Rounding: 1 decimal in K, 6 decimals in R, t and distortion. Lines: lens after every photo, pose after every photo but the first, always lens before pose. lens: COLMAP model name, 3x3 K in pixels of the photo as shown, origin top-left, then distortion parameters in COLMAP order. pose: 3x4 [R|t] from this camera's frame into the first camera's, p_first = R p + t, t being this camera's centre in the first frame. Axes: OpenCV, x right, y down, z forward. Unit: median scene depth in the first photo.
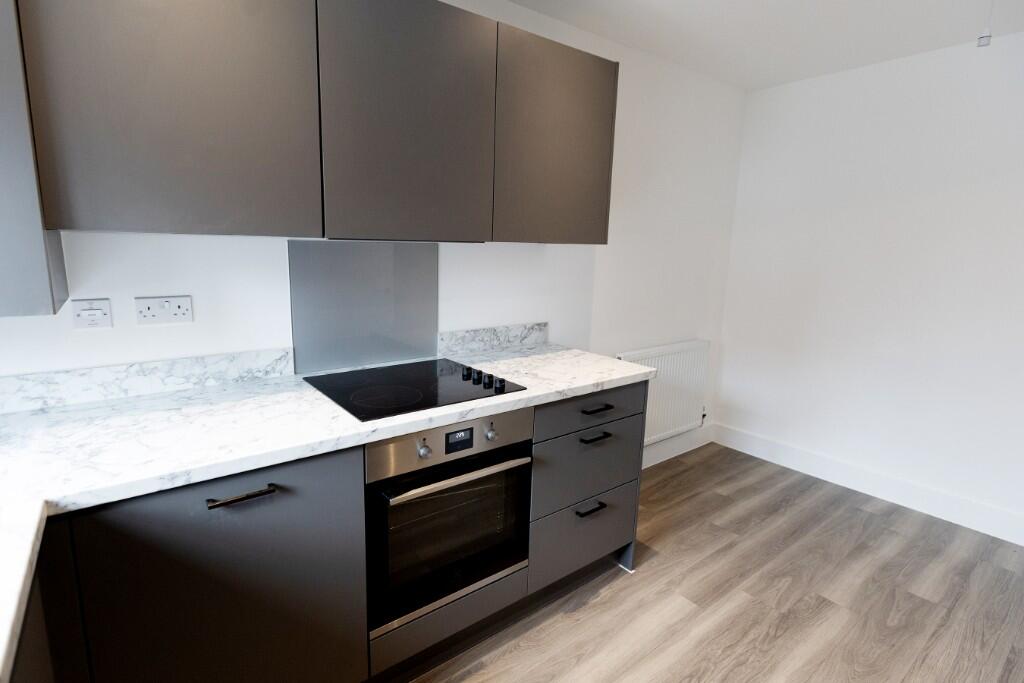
lens RADIAL K [[493.9, 0, 487.3], [0, 493.9, 335.9], [0, 0, 1]] dist [0.001913, -0.000803]
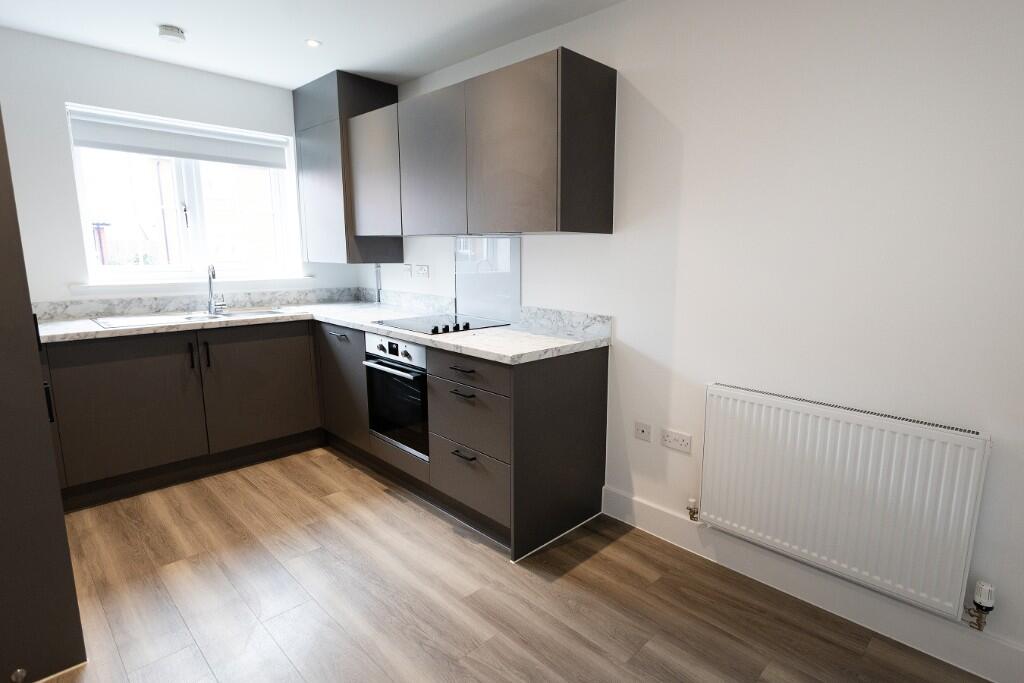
lens RADIAL K [[523.2, 0, 548.8], [0, 523.2, 337.0], [0, 0, 1]] dist [0.016894, -0.000106]
pose [[0.190798, 0.144664, -0.970911, 1.235347], [-0.182511, 0.977063, 0.109714, -0.088219], [0.964513, 0.156268, 0.212824, 0.762118]]
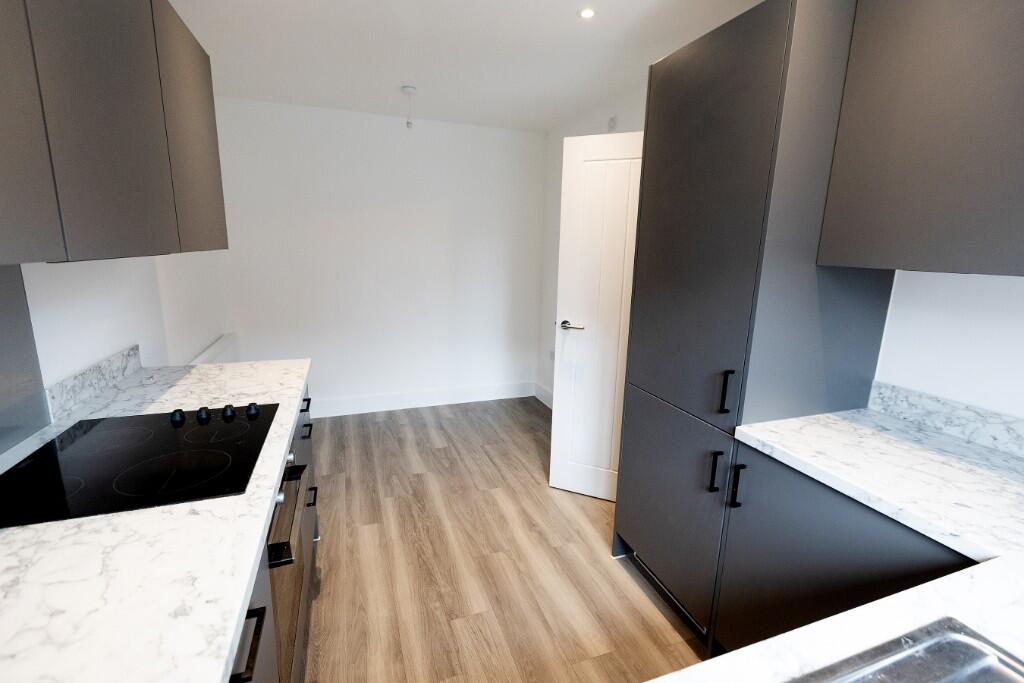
lens RADIAL K [[463.5, 0, 509.3], [0, 463.5, 340.2], [0, 0, 1]] dist [0.000157, -0.000026]
pose [[0.286496, -0.207999, 0.935231, -0.471466], [0.156577, 0.973190, 0.168476, -0.075314], [-0.945200, 0.098168, 0.311383, 0.205514]]
